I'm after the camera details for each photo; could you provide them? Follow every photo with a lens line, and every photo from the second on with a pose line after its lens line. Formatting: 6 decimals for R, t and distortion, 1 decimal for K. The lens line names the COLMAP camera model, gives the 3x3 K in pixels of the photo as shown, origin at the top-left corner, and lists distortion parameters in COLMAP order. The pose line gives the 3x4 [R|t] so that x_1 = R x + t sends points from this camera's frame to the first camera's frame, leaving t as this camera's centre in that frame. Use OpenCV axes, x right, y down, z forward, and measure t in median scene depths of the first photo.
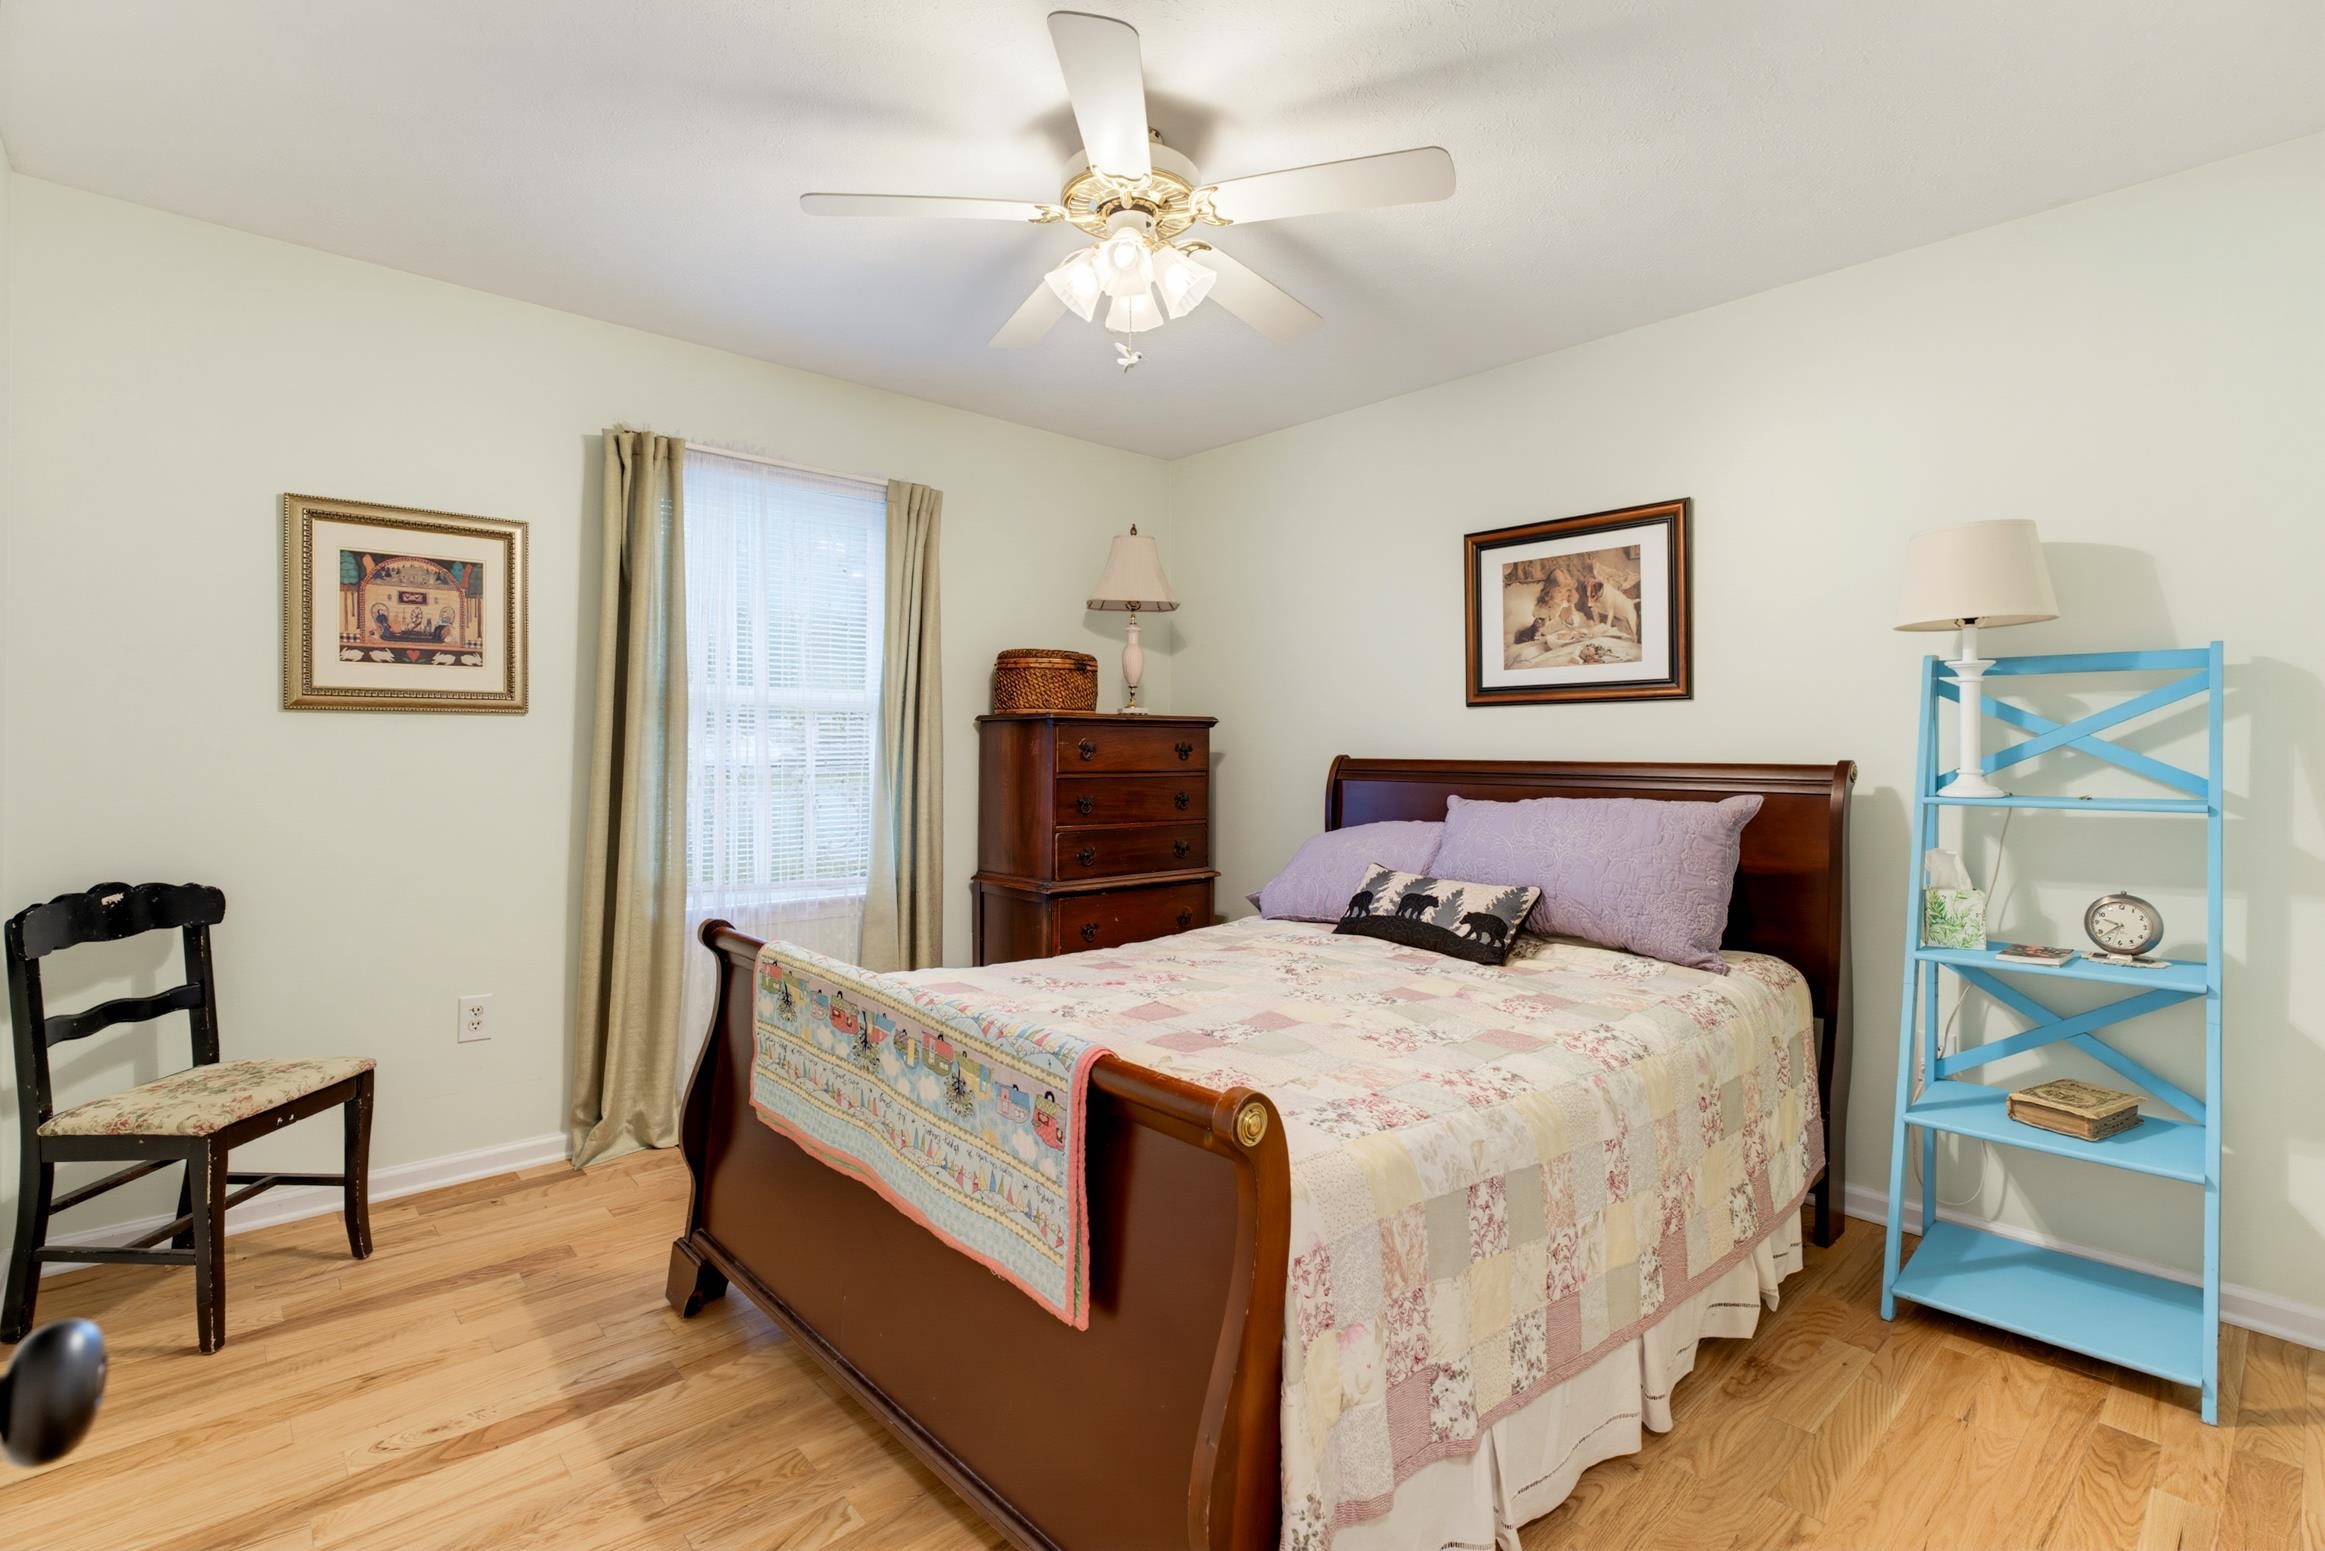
lens RADIAL K [[1080.8, 0, 1161.1], [0, 1080.8, 745.6], [0, 0, 1]] dist [-0.018695, 0.000050]
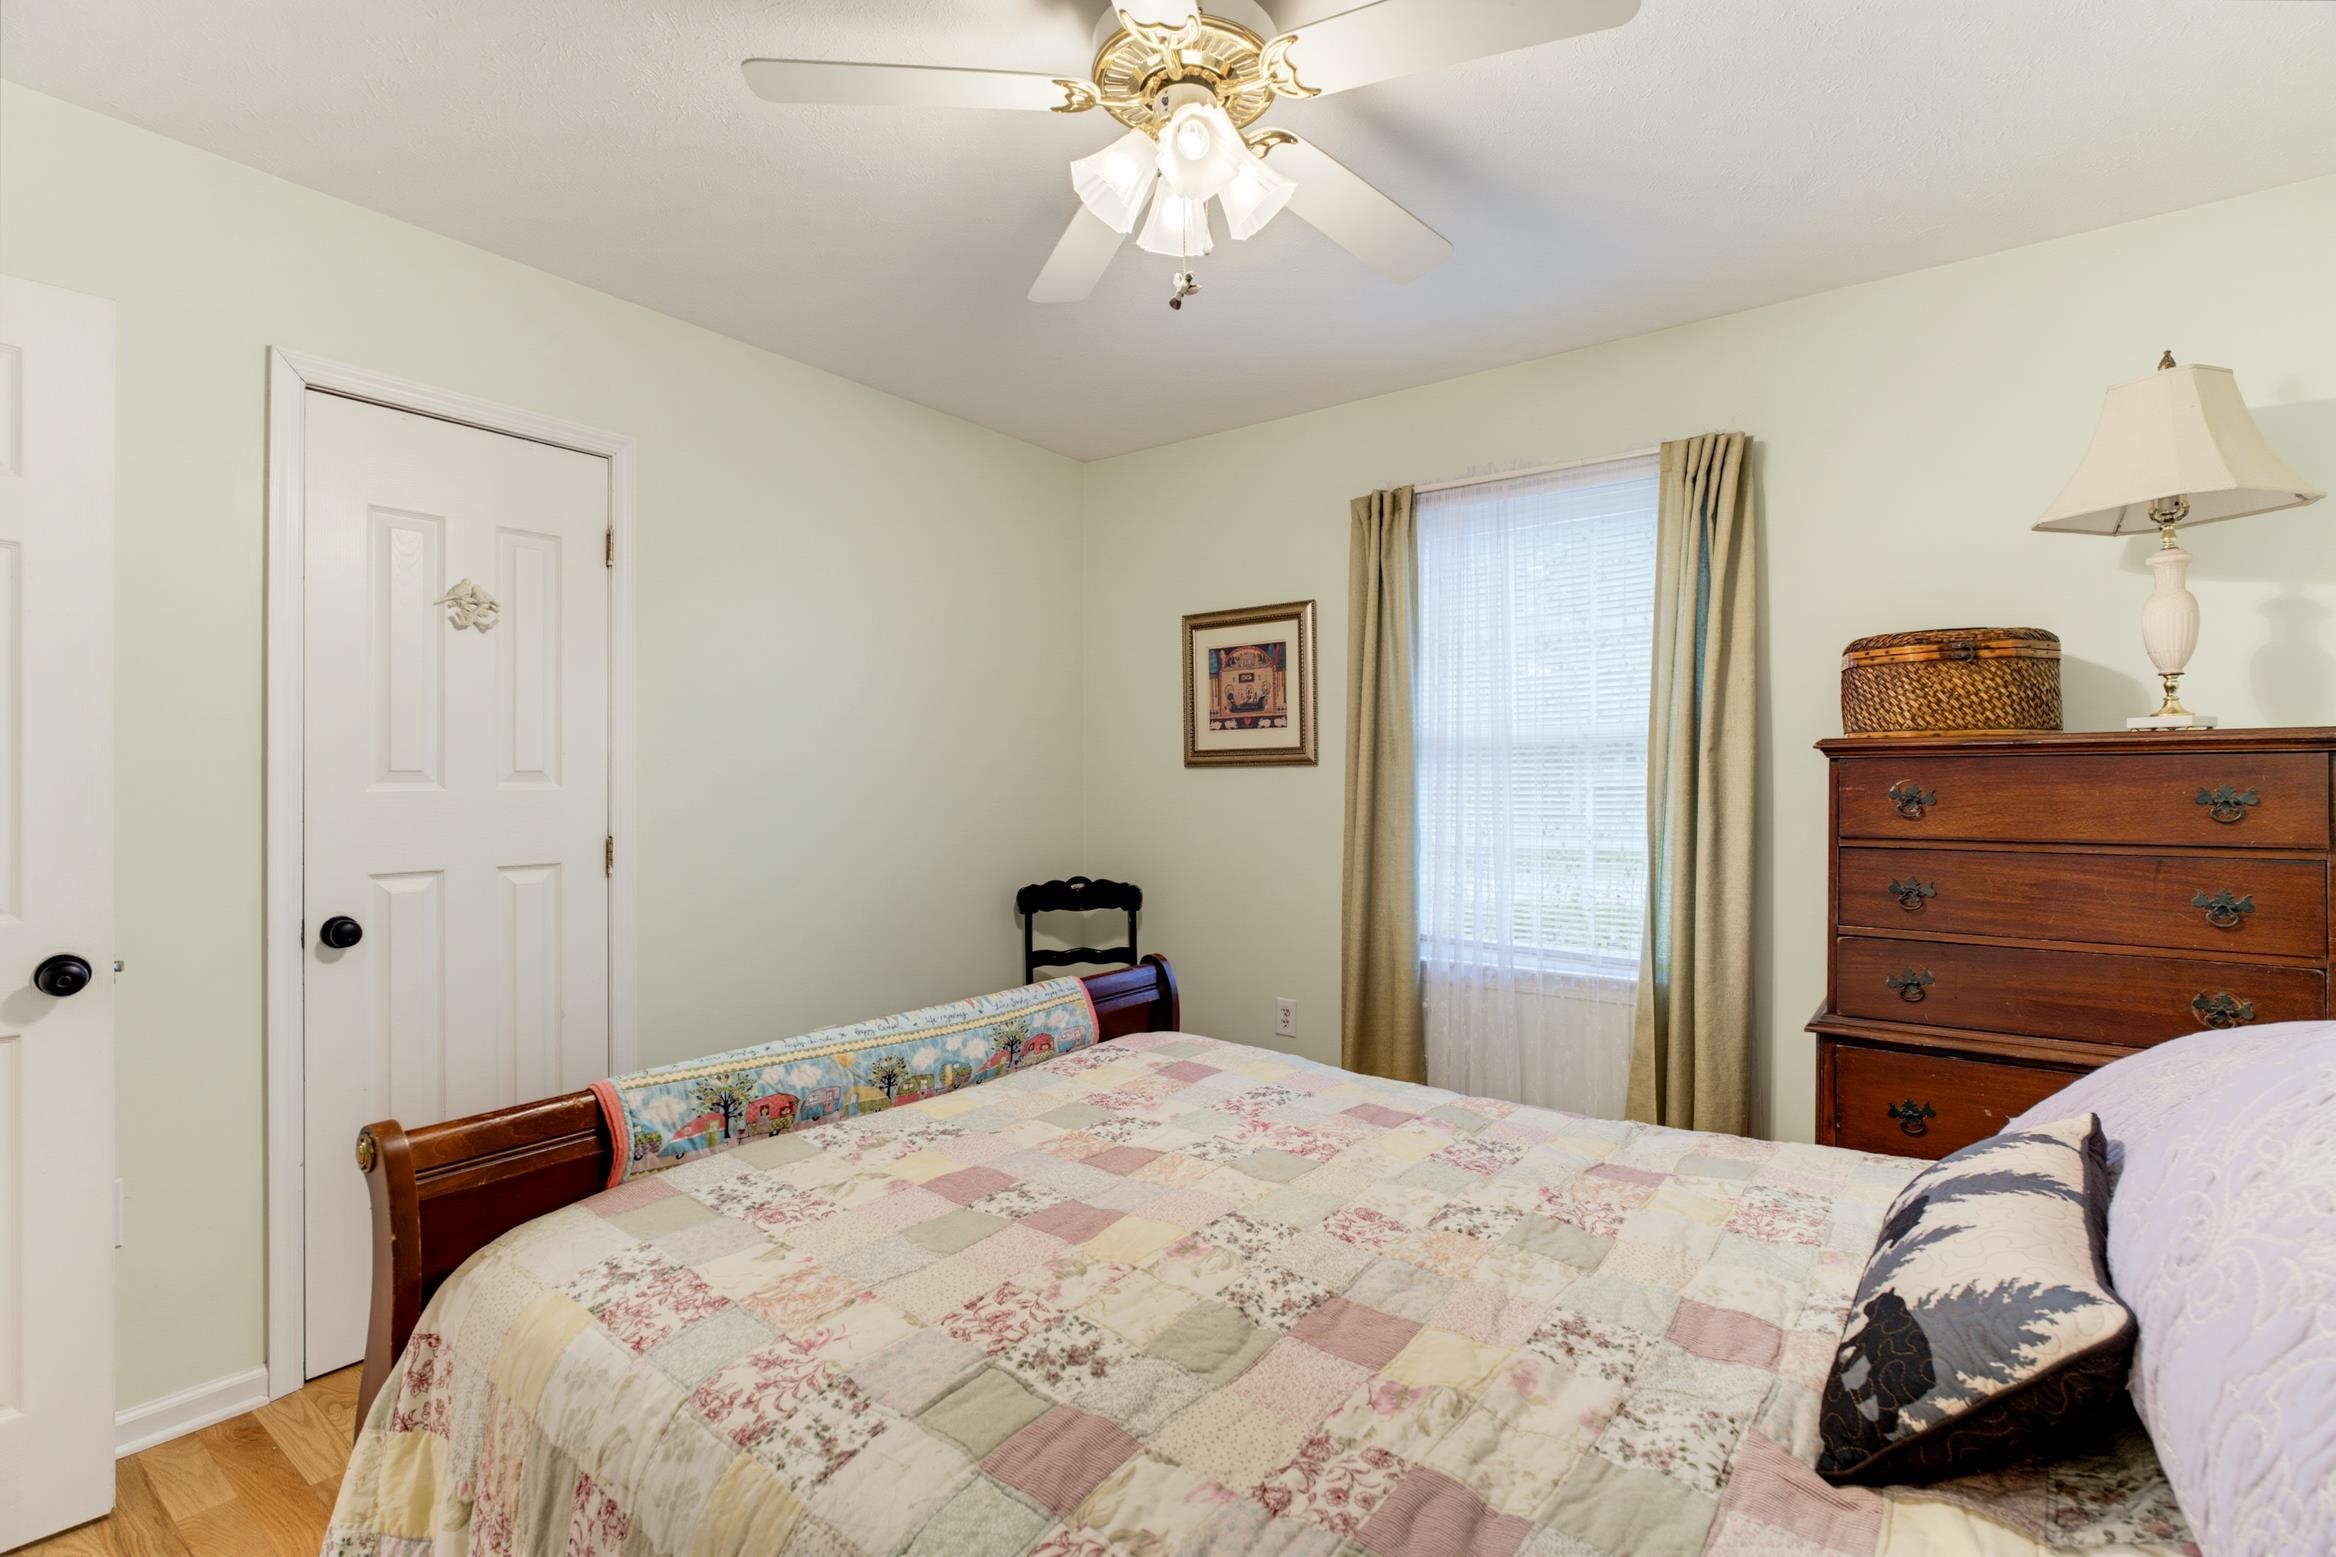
lens RADIAL K [[1070.0, 0, 1162.7], [0, 1070.0, 773.3], [0, 0, 1]] dist [-0.013200, 0.000985]
pose [[0.187359, -0.012926, -0.982206, 0.545063], [0.007404, 0.999904, -0.011746, -0.008772], [0.982264, -0.005072, 0.187437, 0.664396]]
